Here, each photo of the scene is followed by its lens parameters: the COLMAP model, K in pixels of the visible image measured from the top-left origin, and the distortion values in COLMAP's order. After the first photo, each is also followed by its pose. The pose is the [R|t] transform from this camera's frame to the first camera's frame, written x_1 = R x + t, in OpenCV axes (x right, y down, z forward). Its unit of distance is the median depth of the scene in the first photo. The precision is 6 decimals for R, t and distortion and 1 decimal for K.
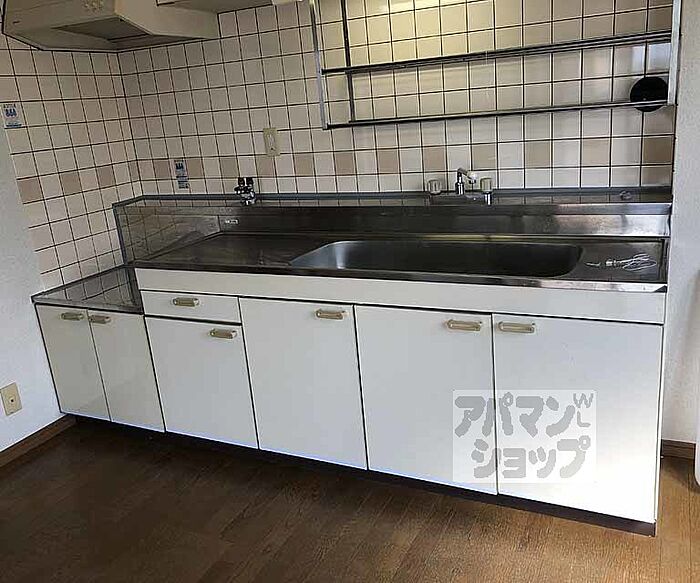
lens RADIAL K [[661.4, 0, 356.9], [0, 661.4, 293.1], [0, 0, 1]] dist [0.035335, 0.000000]
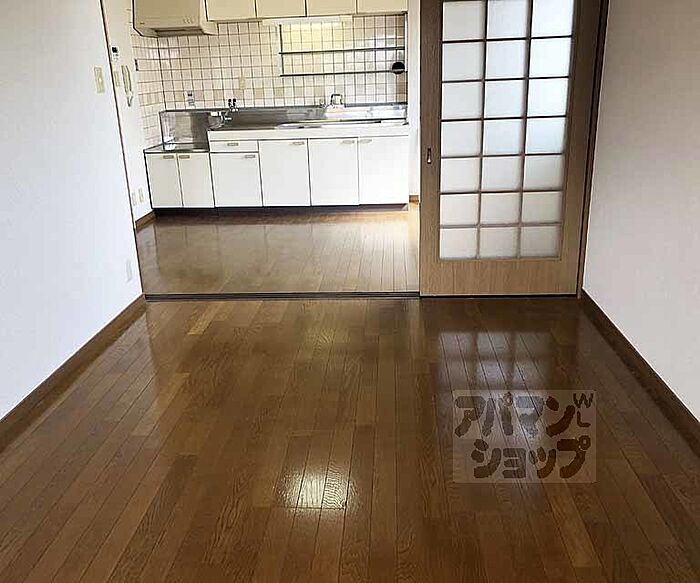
lens RADIAL K [[661.4, 0, 345.9], [0, 661.4, 288.9], [0, 0, 1]] dist [0.035335, 0.000000]
pose [[0.930543, -0.072035, 0.359026, -0.721718], [0.066531, 0.997400, 0.027679, 0.464468], [-0.360087, -0.001870, 0.932917, -1.327405]]
